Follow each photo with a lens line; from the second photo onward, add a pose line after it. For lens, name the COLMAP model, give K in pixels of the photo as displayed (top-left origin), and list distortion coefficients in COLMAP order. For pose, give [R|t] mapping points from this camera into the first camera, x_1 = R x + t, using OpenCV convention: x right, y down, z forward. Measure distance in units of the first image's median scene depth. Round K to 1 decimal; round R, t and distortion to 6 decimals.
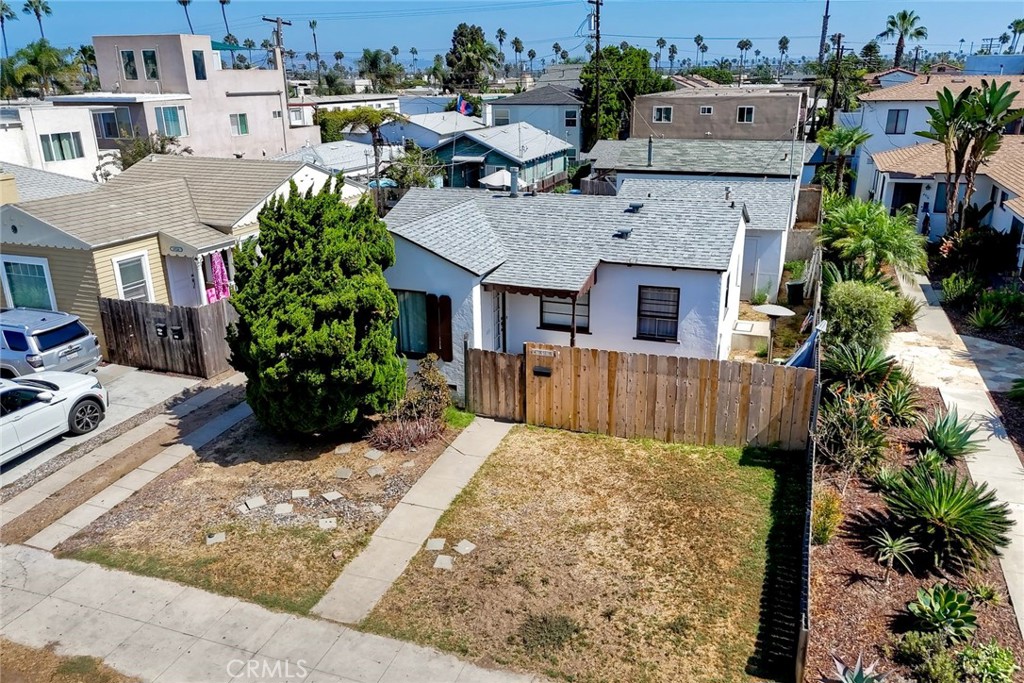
lens RADIAL K [[781.0, 0, 512.0], [0, 781.0, 341.5], [0, 0, 1]] dist [0.085396, -0.096710]
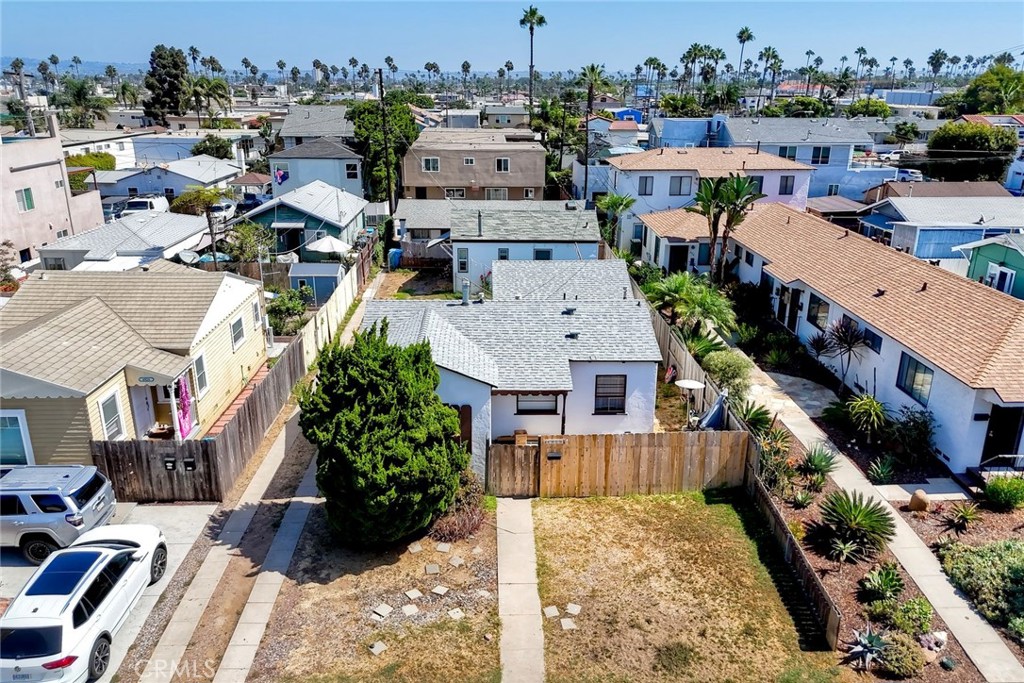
lens RADIAL K [[762.5, 0, 512.0], [0, 762.5, 341.5], [0, 0, 1]] dist [0.071795, -0.064031]
pose [[0.926549, -0.105244, 0.361152, -0.433454], [0.106798, 0.994157, 0.015715, -0.166444], [-0.360695, 0.024009, 0.932375, -0.147415]]
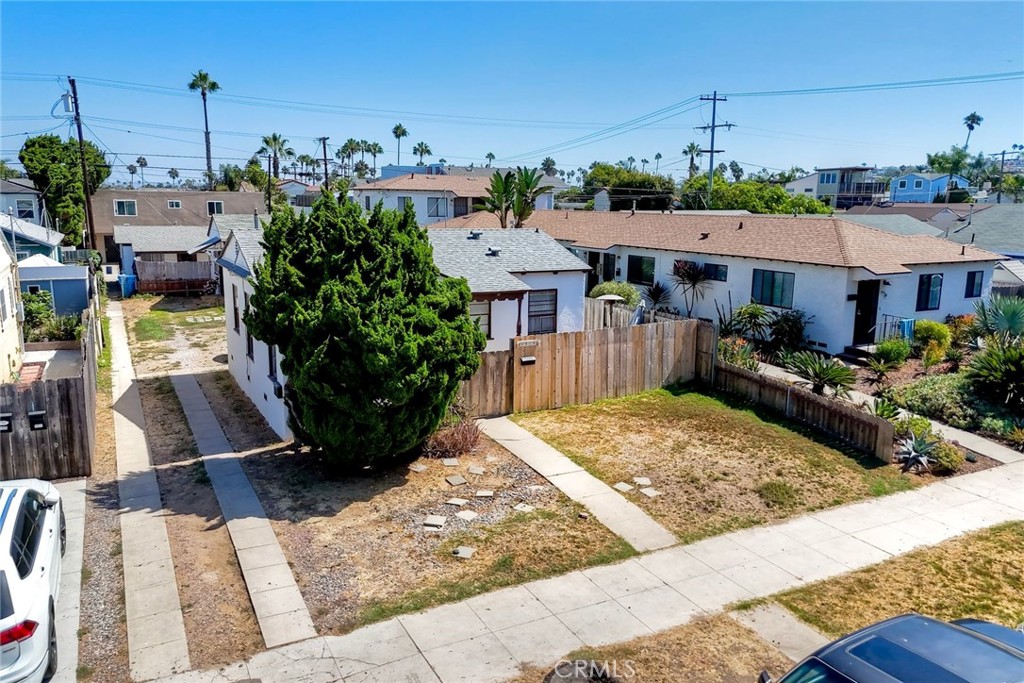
lens RADIAL K [[753.9, 0, 512.0], [0, 753.9, 341.5], [0, 0, 1]] dist [0.086053, -0.088895]
pose [[0.666870, -0.119607, 0.735513, -0.728888], [0.222340, 0.974012, -0.043199, 0.050193], [-0.711231, 0.192342, 0.676132, 0.255282]]
